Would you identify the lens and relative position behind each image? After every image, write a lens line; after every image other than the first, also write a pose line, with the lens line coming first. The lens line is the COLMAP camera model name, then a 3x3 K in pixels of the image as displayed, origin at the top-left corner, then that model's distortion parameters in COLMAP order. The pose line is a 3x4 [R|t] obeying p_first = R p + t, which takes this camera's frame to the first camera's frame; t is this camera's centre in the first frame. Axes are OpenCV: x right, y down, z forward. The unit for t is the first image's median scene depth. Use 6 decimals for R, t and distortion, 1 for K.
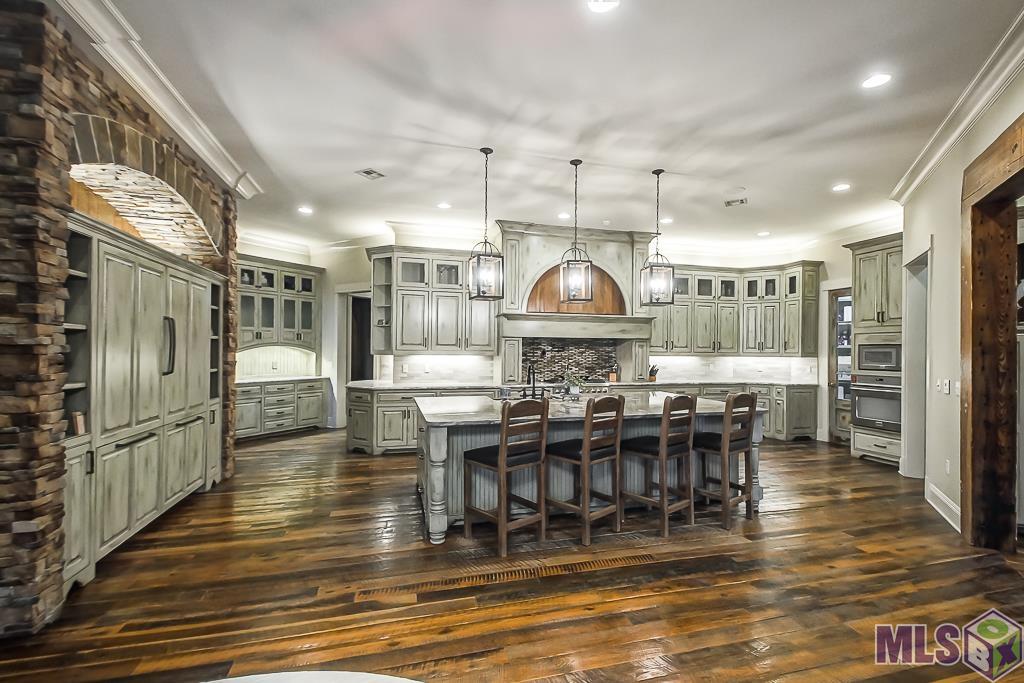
lens RADIAL K [[454.1, 0, 510.6], [0, 454.1, 347.0], [0, 0, 1]] dist [0.015998, -0.002764]
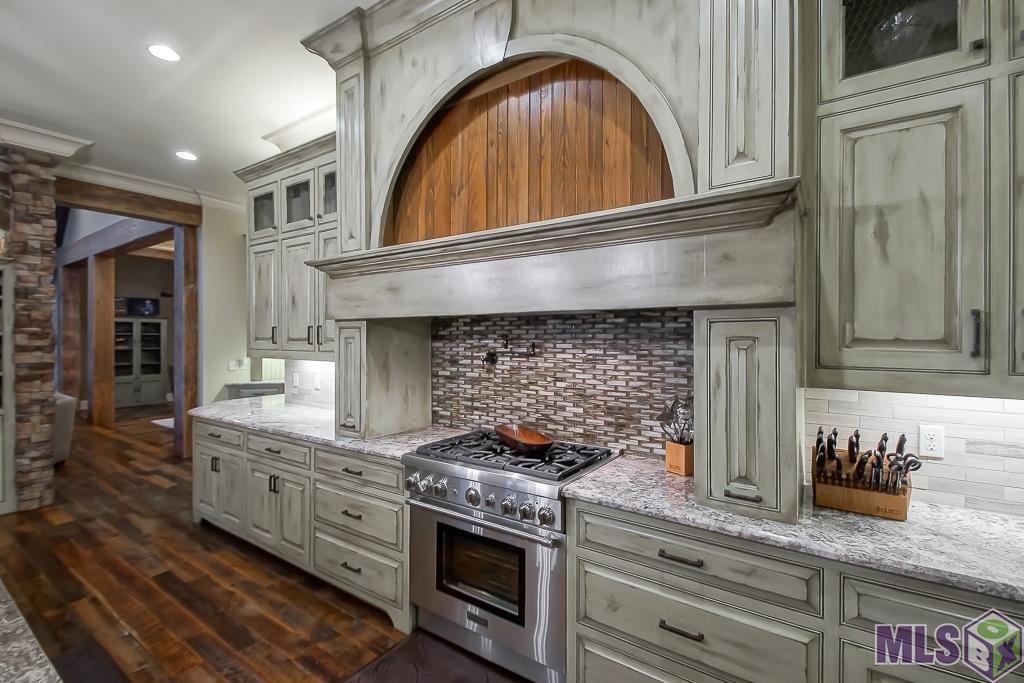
lens RADIAL K [[454.1, 0, 498.7], [0, 454.1, 342.0], [0, 0, 1]] dist [0.015998, -0.002764]
pose [[0.641672, 0.000520, -0.766979, 0.608225], [0.007881, 0.999943, 0.007271, -0.005985], [0.766938, -0.010711, 0.641631, 1.263188]]
